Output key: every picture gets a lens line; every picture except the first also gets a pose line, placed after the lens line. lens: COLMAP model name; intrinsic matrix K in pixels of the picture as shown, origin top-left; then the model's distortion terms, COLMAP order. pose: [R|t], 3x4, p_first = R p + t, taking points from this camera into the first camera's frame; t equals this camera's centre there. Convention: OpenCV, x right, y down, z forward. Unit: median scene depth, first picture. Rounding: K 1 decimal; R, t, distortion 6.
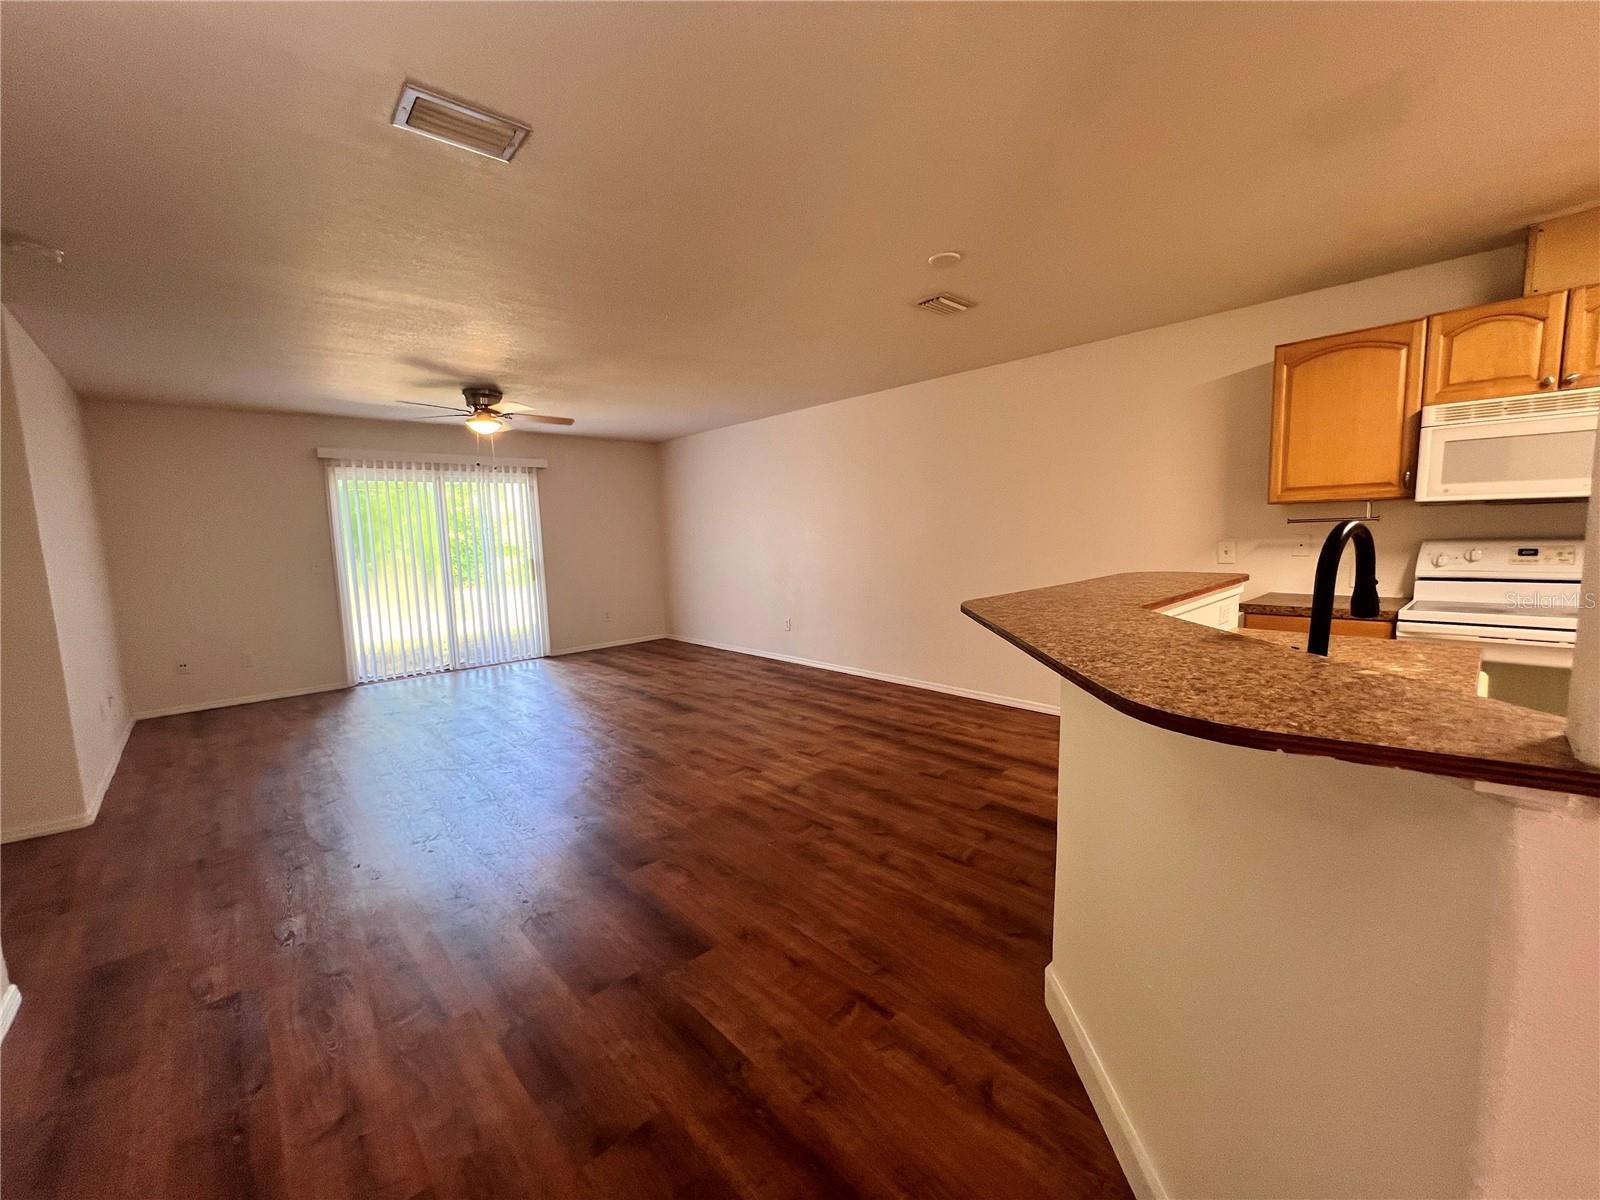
lens RADIAL K [[645.1, 0, 802.8], [0, 645.1, 604.9], [0, 0, 1]] dist [-0.004347, -0.000091]
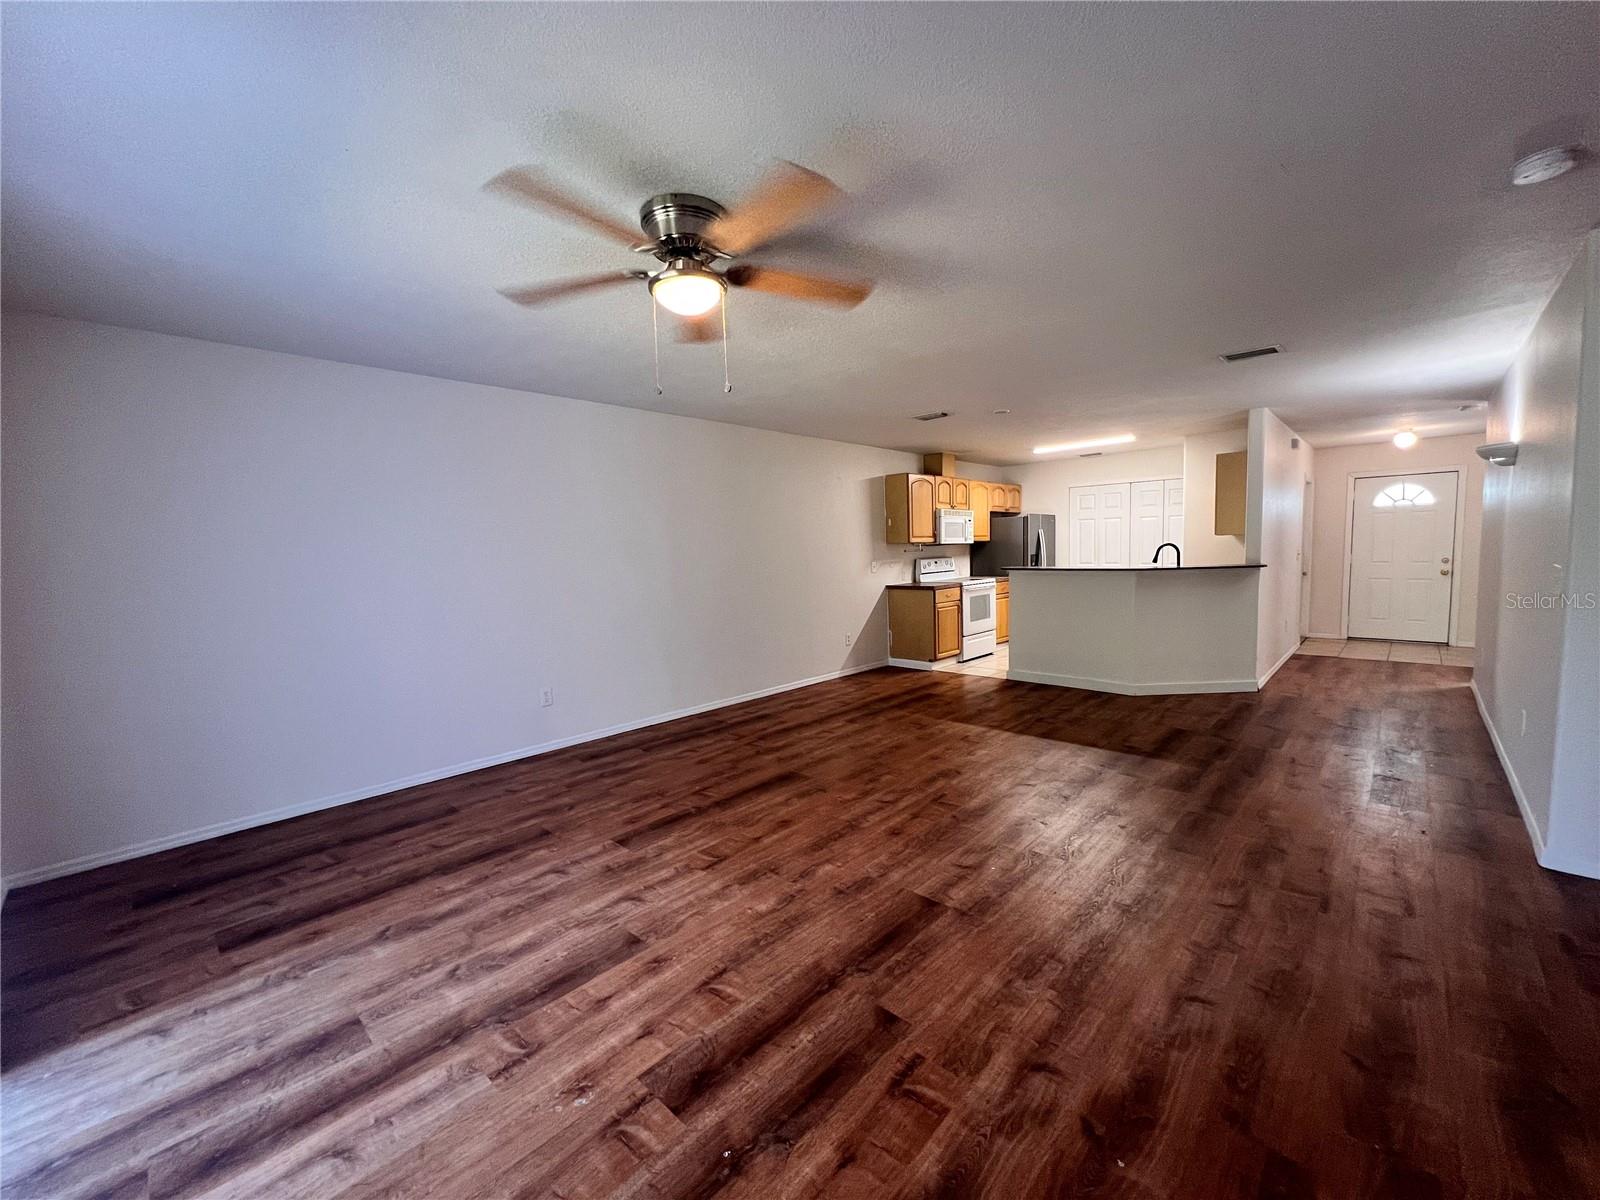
lens RADIAL K [[645.1, 0, 802.6], [0, 645.1, 607.9], [0, 0, 1]] dist [-0.004347, -0.000091]
pose [[-0.073482, -0.059987, 0.995491, -1.079227], [0.146533, 0.986706, 0.070274, -0.107425], [-0.986473, 0.151036, -0.063716, 1.134204]]
